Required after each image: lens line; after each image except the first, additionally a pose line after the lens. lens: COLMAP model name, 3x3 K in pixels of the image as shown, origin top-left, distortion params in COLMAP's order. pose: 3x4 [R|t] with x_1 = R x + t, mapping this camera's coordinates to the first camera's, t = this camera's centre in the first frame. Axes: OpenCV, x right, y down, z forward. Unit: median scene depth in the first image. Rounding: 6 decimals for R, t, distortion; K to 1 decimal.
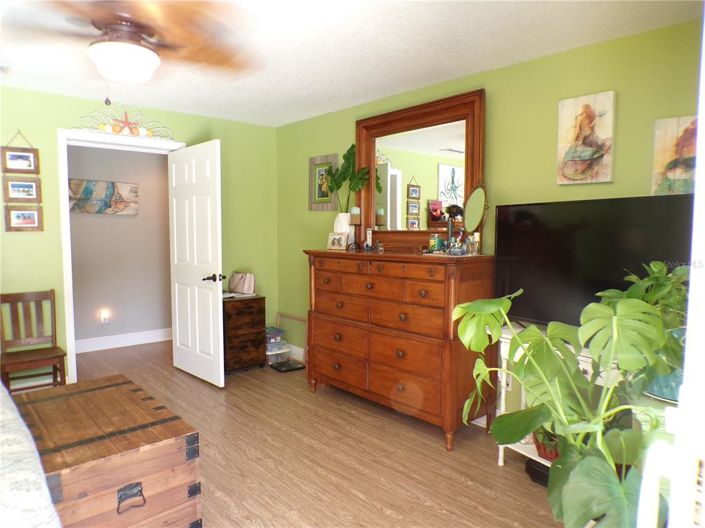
lens RADIAL K [[482.6, 0, 352.5], [0, 482.6, 264.0], [0, 0, 1]] dist [-0.037191, 0.013114]
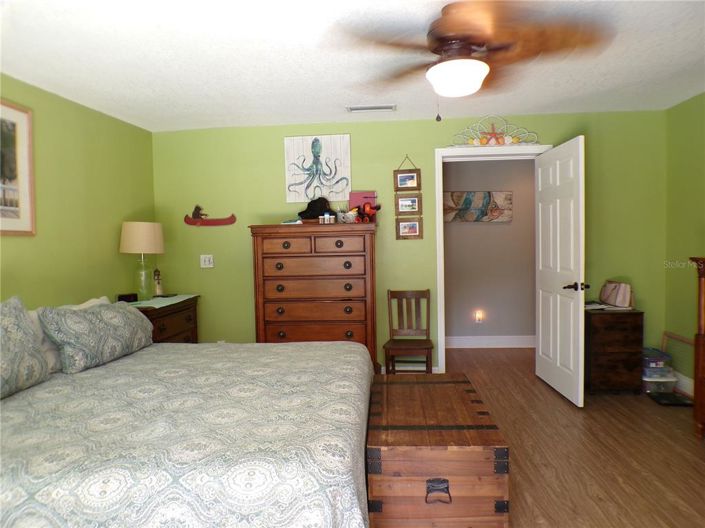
lens RADIAL K [[482.6, 0, 352.5], [0, 482.6, 264.0], [0, 0, 1]] dist [-0.037191, 0.013114]
pose [[0.697898, 0.018614, -0.715955, 0.073920], [-0.026779, 0.999641, -0.000114, -0.002975], [0.715696, 0.019252, 0.698146, 0.057693]]
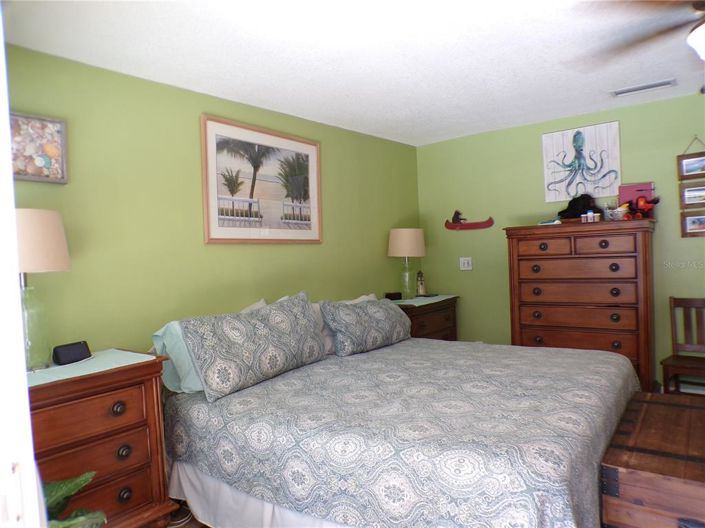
lens RADIAL K [[482.6, 0, 352.5], [0, 482.6, 264.0], [0, 0, 1]] dist [-0.037191, 0.013114]
pose [[0.202680, 0.012253, -0.979168, 0.127488], [-0.023509, 0.999694, 0.007643, -0.002208], [0.978963, 0.021470, 0.202906, 0.093798]]
